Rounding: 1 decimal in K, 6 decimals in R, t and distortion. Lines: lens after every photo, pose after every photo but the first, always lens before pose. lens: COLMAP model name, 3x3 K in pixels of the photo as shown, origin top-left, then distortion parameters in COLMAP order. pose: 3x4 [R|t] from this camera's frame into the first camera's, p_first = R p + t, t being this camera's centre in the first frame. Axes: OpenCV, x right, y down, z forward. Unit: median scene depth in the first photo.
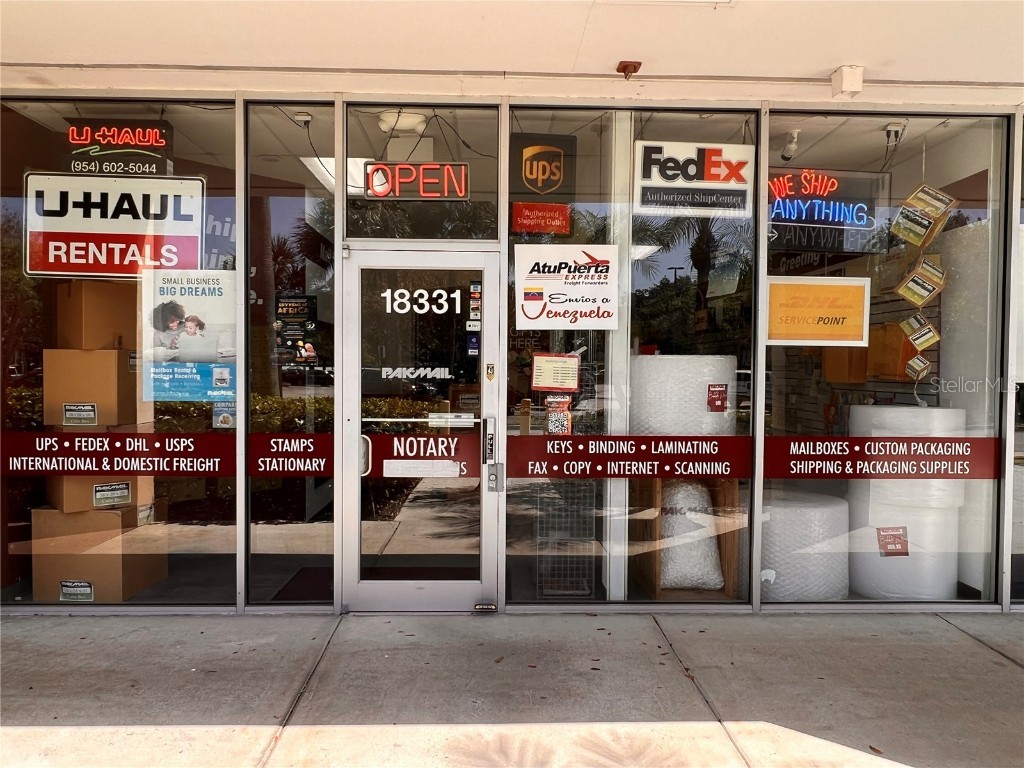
lens RADIAL K [[728.3, 0, 510.8], [0, 728.3, 389.2], [0, 0, 1]] dist [0.001306, -0.009679]
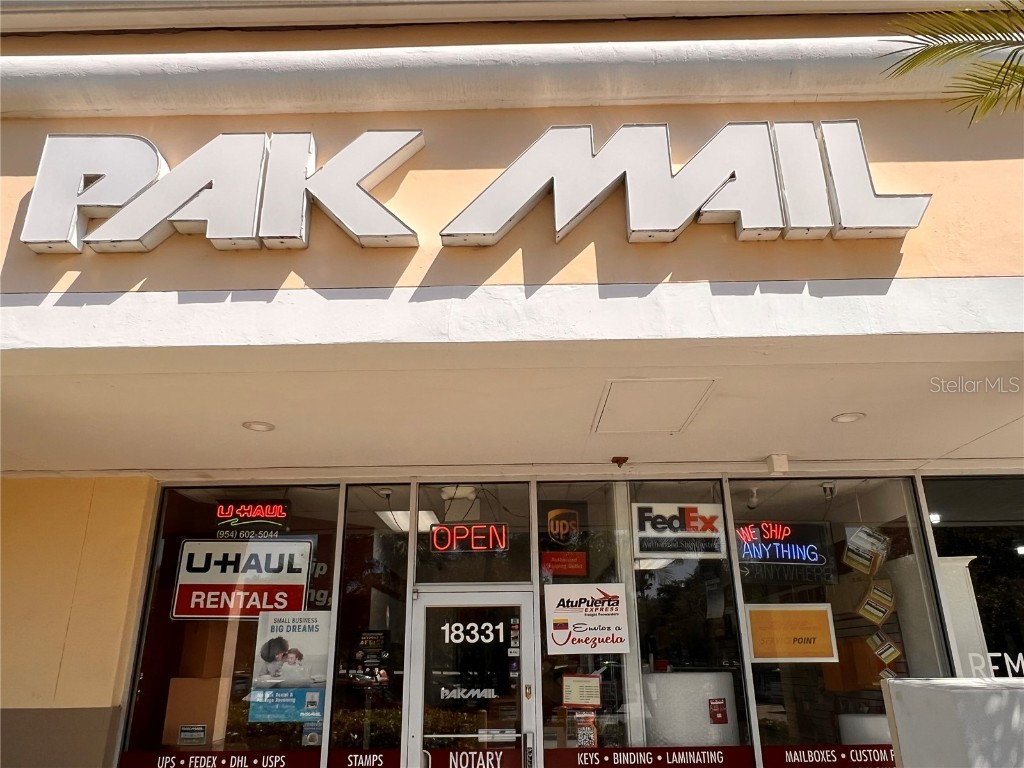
lens RADIAL K [[728.3, 0, 508.6], [0, 728.3, 390.4], [0, 0, 1]] dist [0.001306, -0.009679]
pose [[0.998732, -0.034219, -0.036933, 0.001478], [0.017547, 0.924112, -0.381718, -0.024866], [0.047193, 0.380586, 0.923541, -0.332281]]
